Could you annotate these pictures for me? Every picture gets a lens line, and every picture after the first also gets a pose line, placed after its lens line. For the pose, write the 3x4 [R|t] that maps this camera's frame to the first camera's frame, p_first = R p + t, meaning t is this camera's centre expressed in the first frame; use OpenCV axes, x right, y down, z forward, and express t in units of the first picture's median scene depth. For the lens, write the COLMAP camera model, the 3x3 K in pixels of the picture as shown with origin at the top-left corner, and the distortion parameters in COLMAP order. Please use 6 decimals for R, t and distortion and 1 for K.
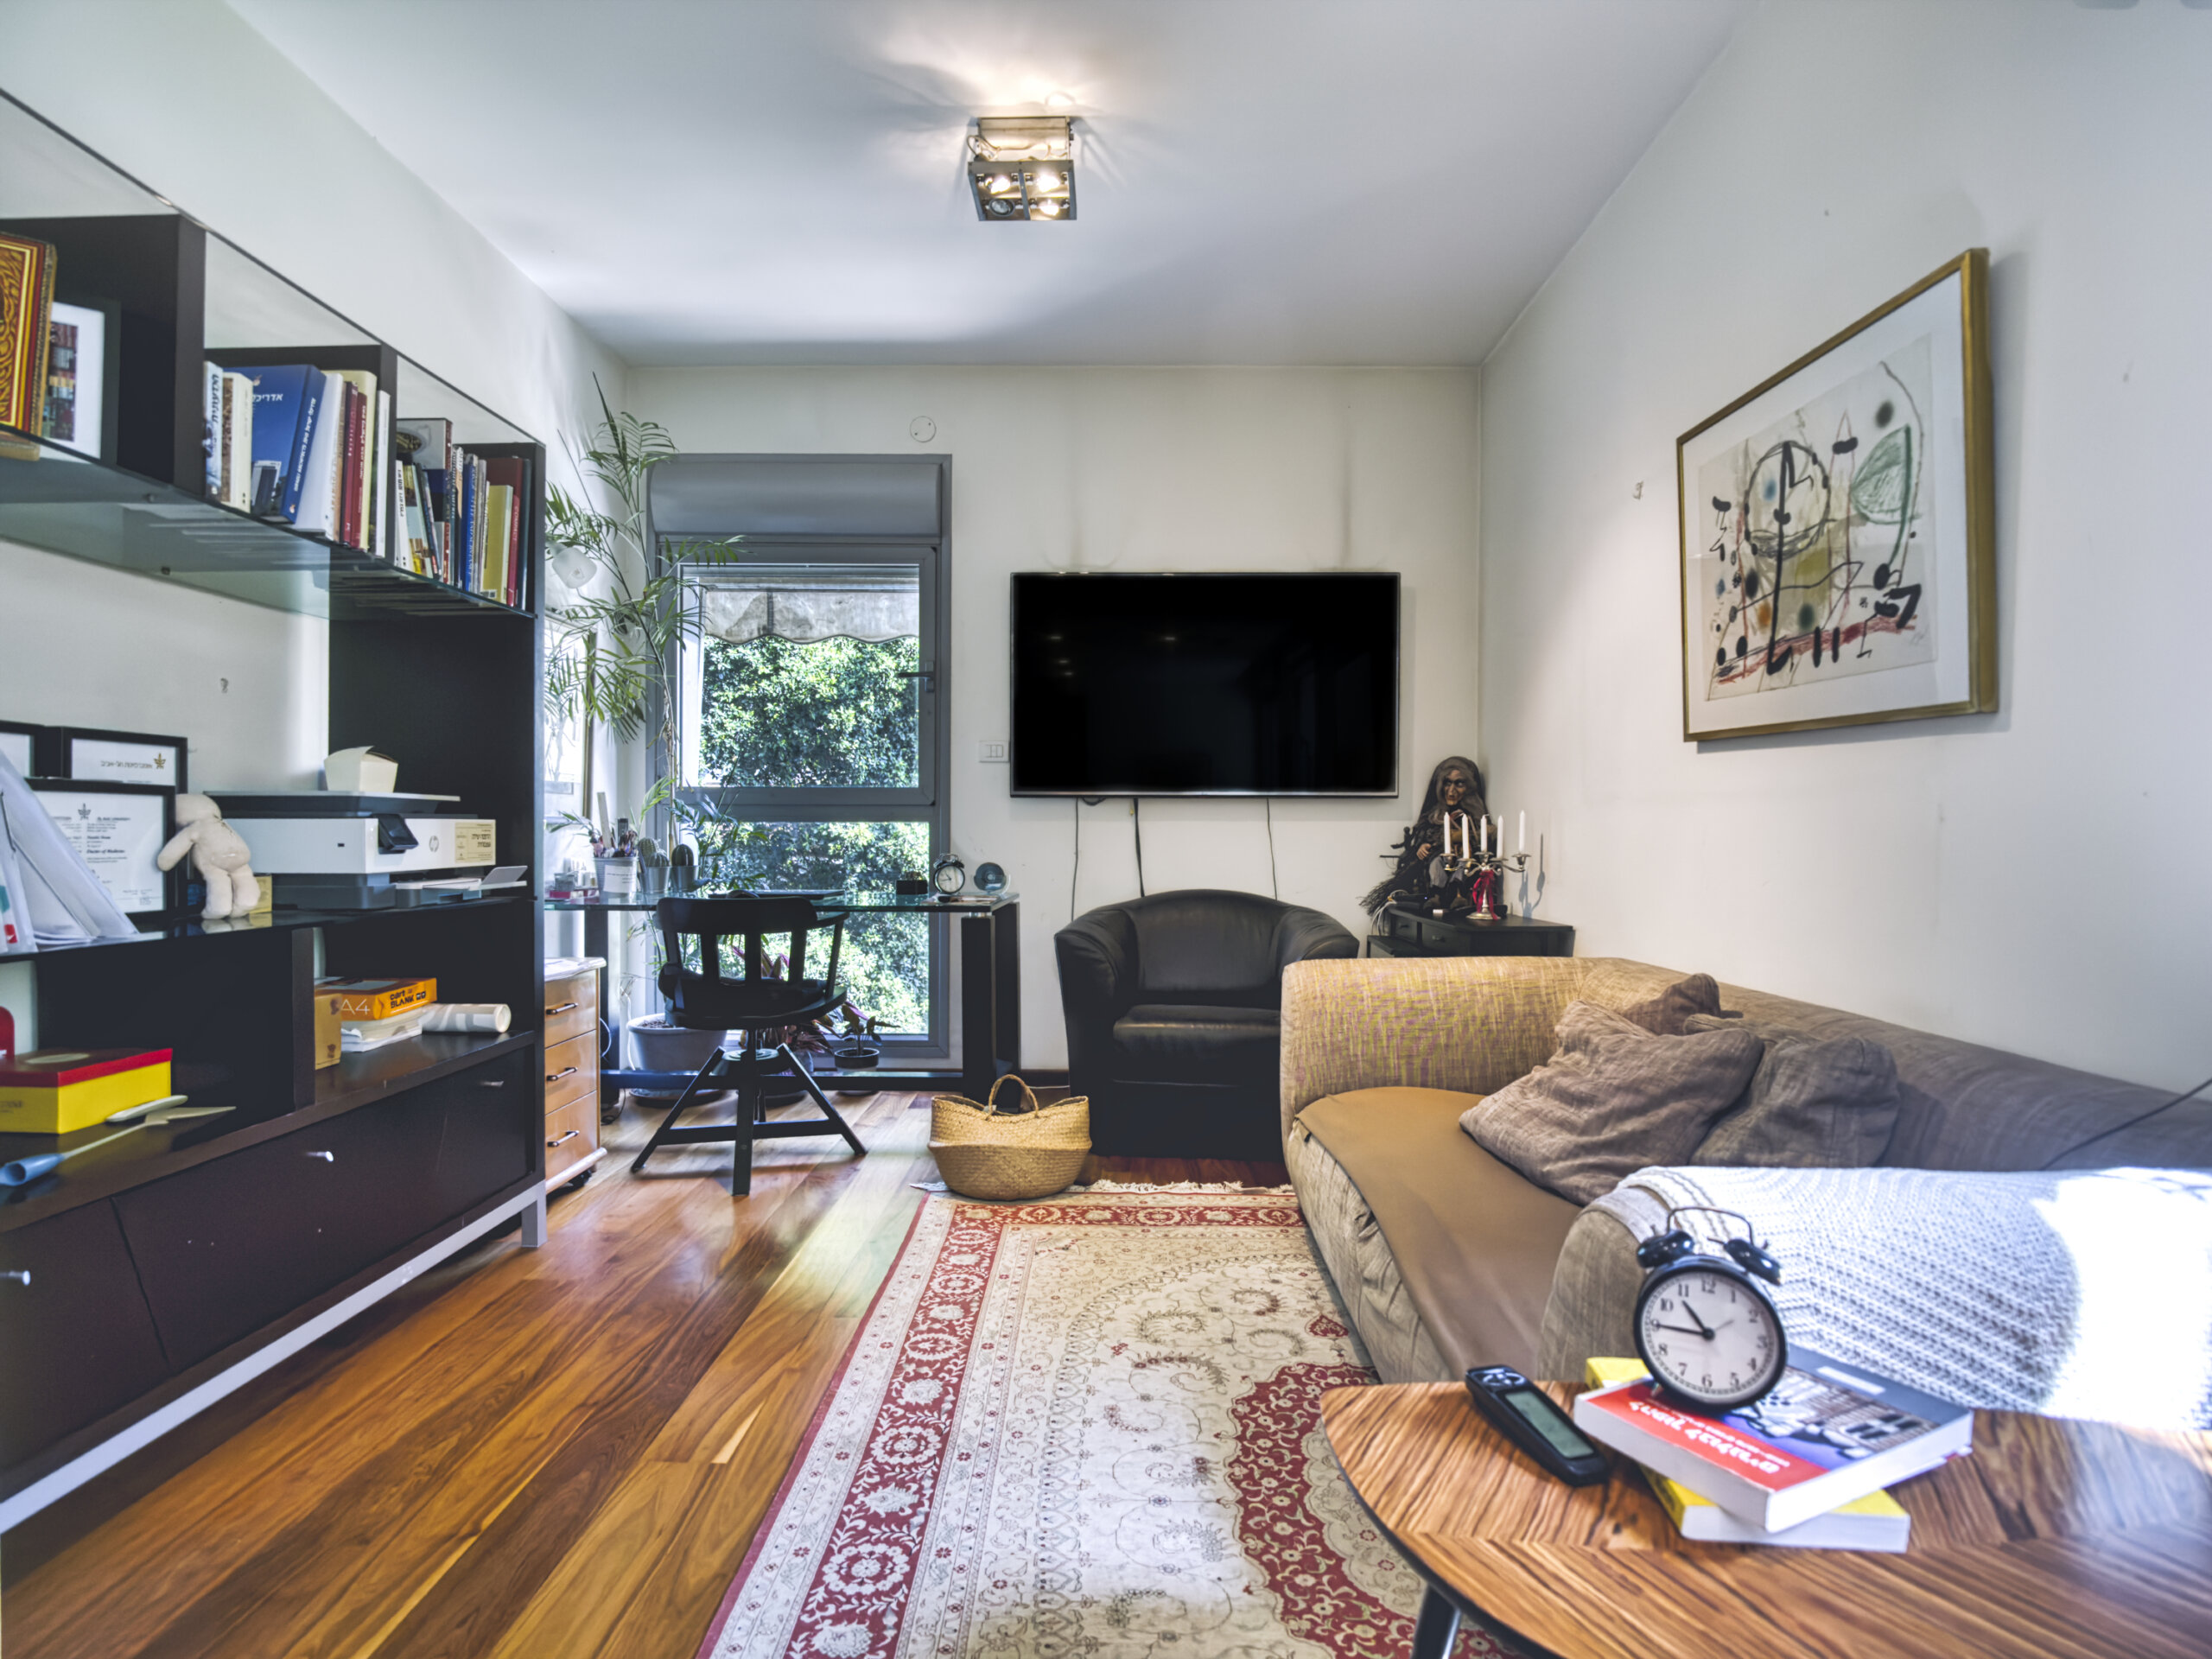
lens RADIAL K [[1140.8, 0, 1104.9], [0, 1140.8, 831.8], [0, 0, 1]] dist [0.006661, -0.011503]
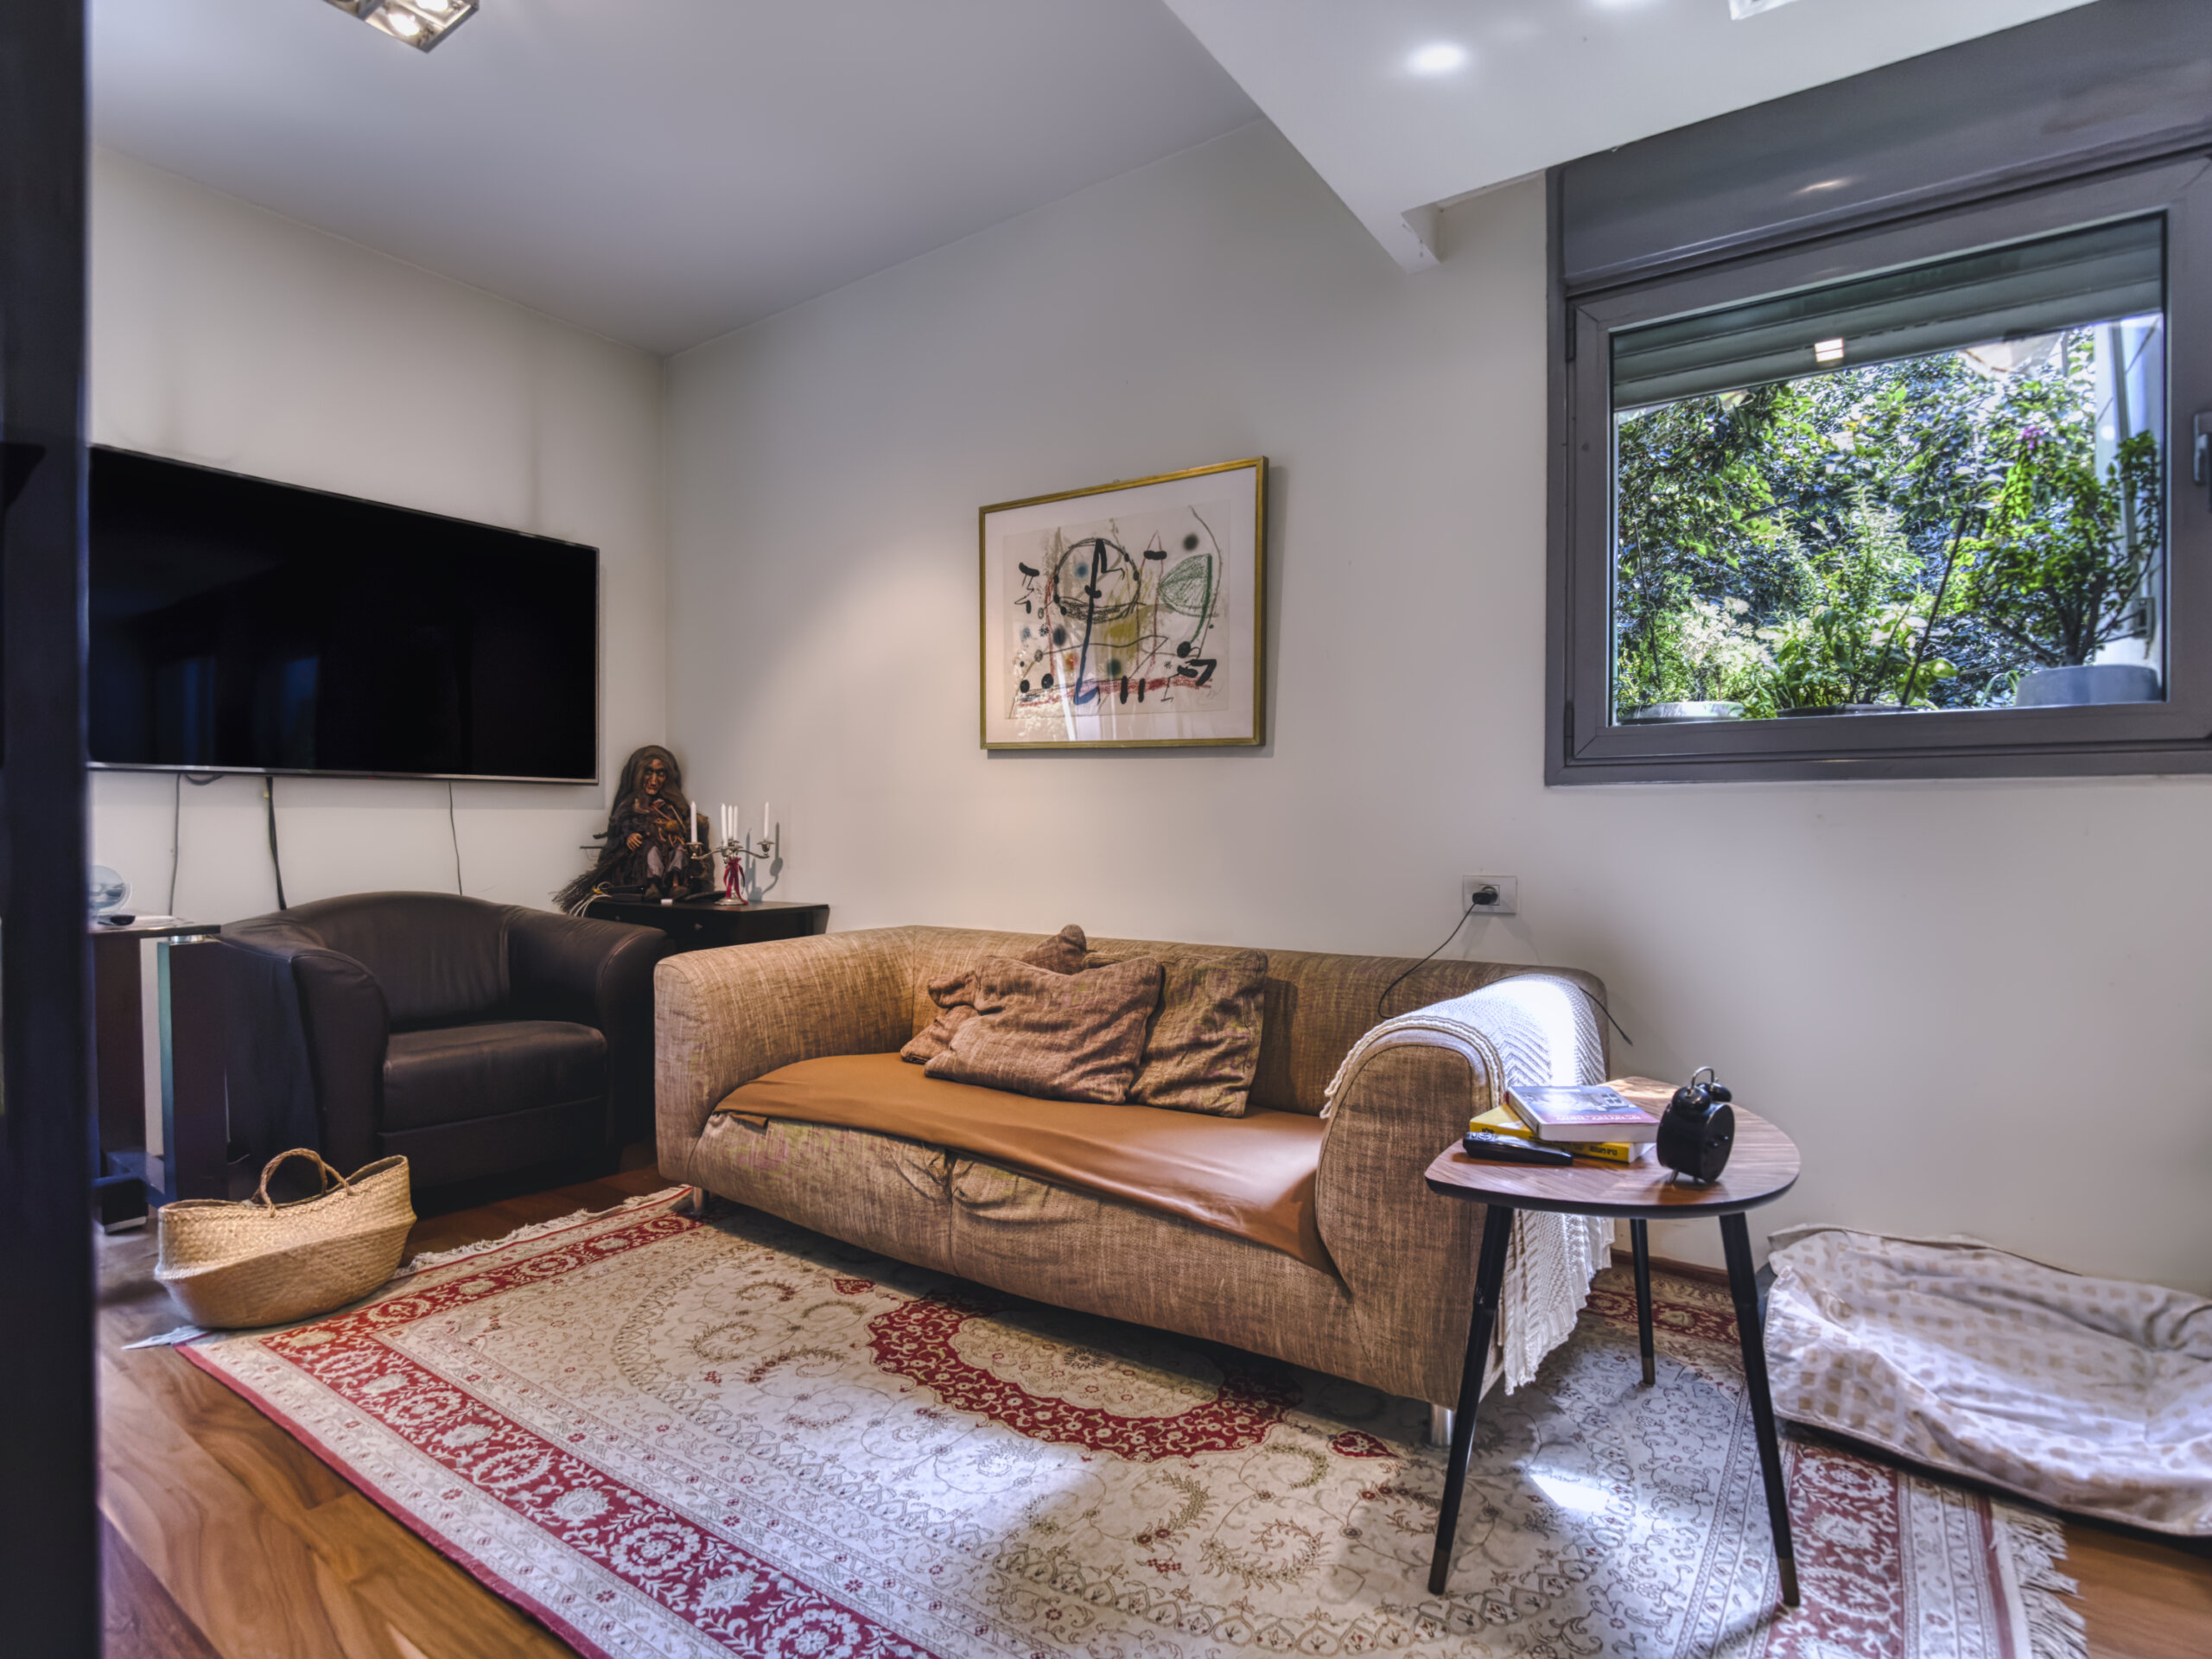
lens RADIAL K [[1140.8, 0, 1103.5], [0, 1140.8, 824.2], [0, 0, 1]] dist [0.006661, -0.011503]
pose [[0.564306, -0.000327, 0.825566, -0.570507], [0.002662, 0.999995, -0.001424, 0.008446], [-0.825561, 0.003001, 0.564304, 0.217889]]
